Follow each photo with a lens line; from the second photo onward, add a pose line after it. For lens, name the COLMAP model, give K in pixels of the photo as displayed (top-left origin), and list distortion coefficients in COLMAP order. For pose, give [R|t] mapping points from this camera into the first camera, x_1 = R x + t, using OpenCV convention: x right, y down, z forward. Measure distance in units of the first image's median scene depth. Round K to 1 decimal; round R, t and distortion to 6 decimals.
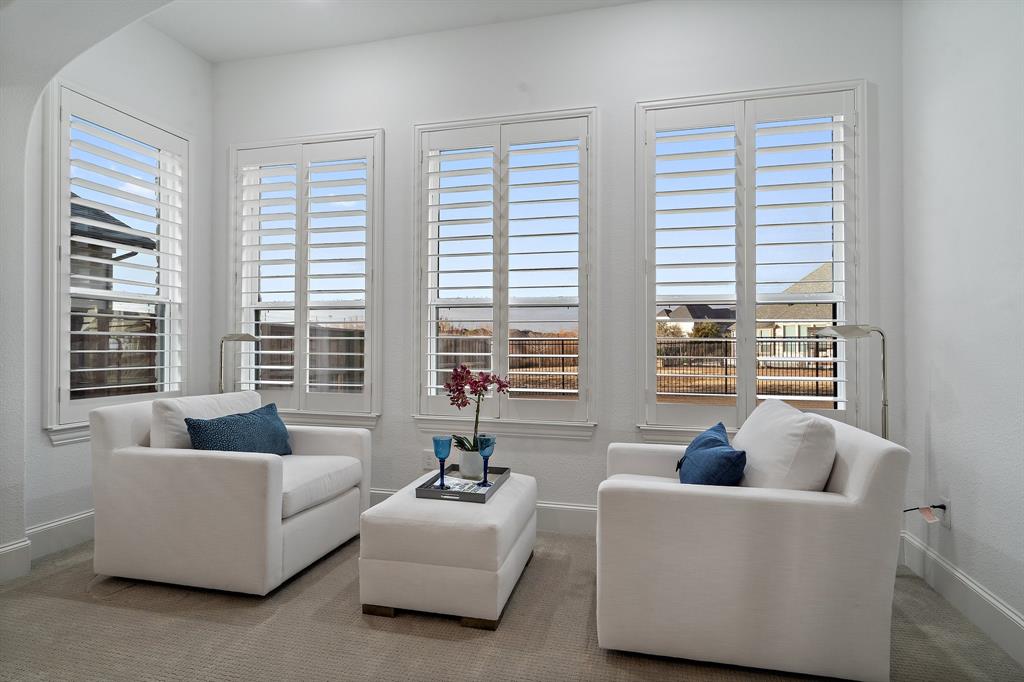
lens RADIAL K [[553.0, 0, 512.2], [0, 553.0, 340.6], [0, 0, 1]] dist [0.000176, -0.000040]
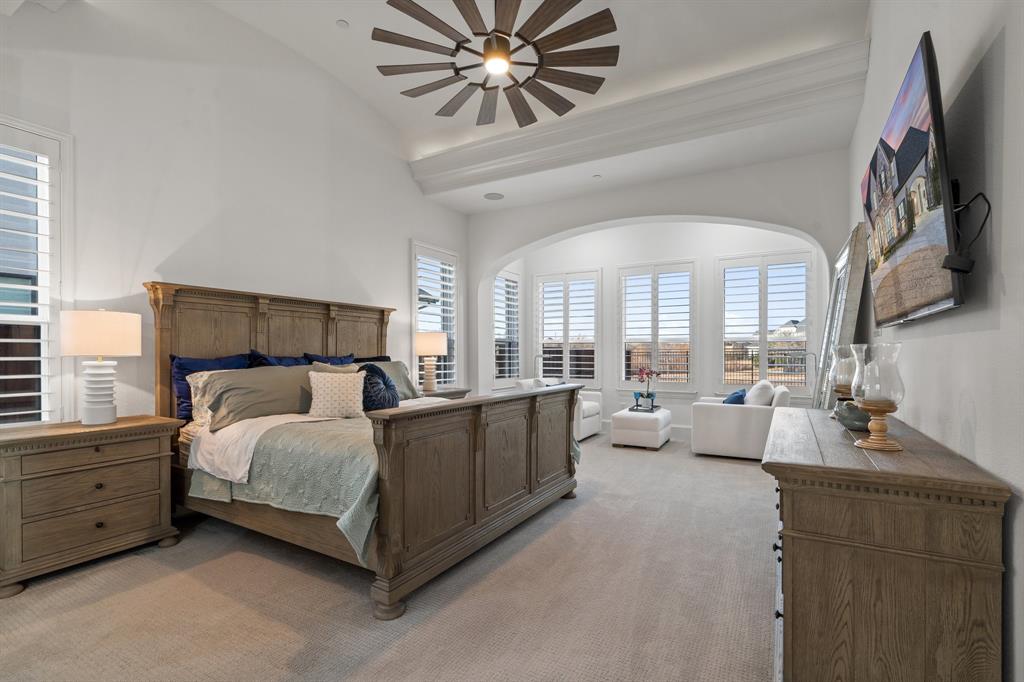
lens RADIAL K [[466.2, 0, 517.3], [0, 466.2, 357.4], [0, 0, 1]] dist [-0.003891, 0.001496]
pose [[0.966766, -0.000412, -0.255662, -0.082263], [0.002406, 0.999969, 0.007486, -0.016495], [0.255651, -0.007852, 0.966737, -1.121834]]
